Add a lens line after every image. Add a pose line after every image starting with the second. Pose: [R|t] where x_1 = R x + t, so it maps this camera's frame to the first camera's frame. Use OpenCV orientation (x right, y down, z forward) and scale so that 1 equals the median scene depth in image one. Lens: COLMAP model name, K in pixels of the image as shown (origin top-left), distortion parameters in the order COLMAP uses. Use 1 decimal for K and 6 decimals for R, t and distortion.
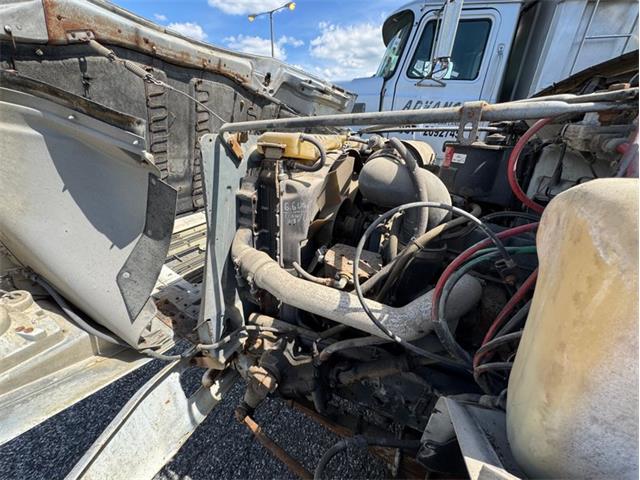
lens RADIAL K [[258.6, 0, 320.0], [0, 258.6, 240.0], [0, 0, 1]] dist [0.006281, -0.000124]
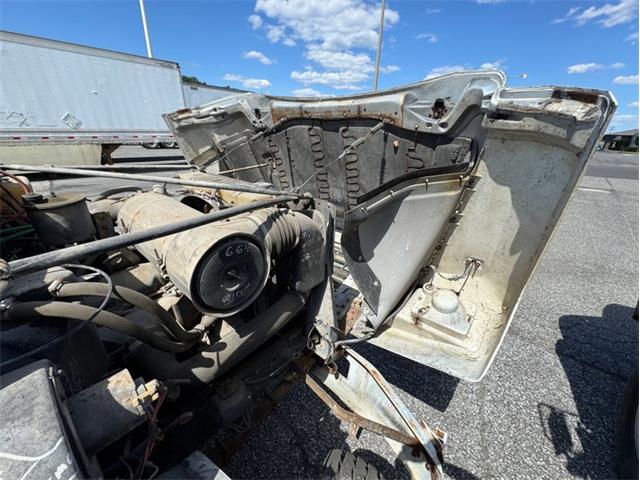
lens RADIAL K [[258.6, 0, 320.0], [0, 258.6, 240.0], [0, 0, 1]] dist [0.006281, -0.000124]
pose [[-0.255029, 0.339922, -0.905215, 0.656794], [-0.404973, 0.812557, 0.419222, -0.555835], [0.878042, 0.473501, -0.069566, 1.039979]]
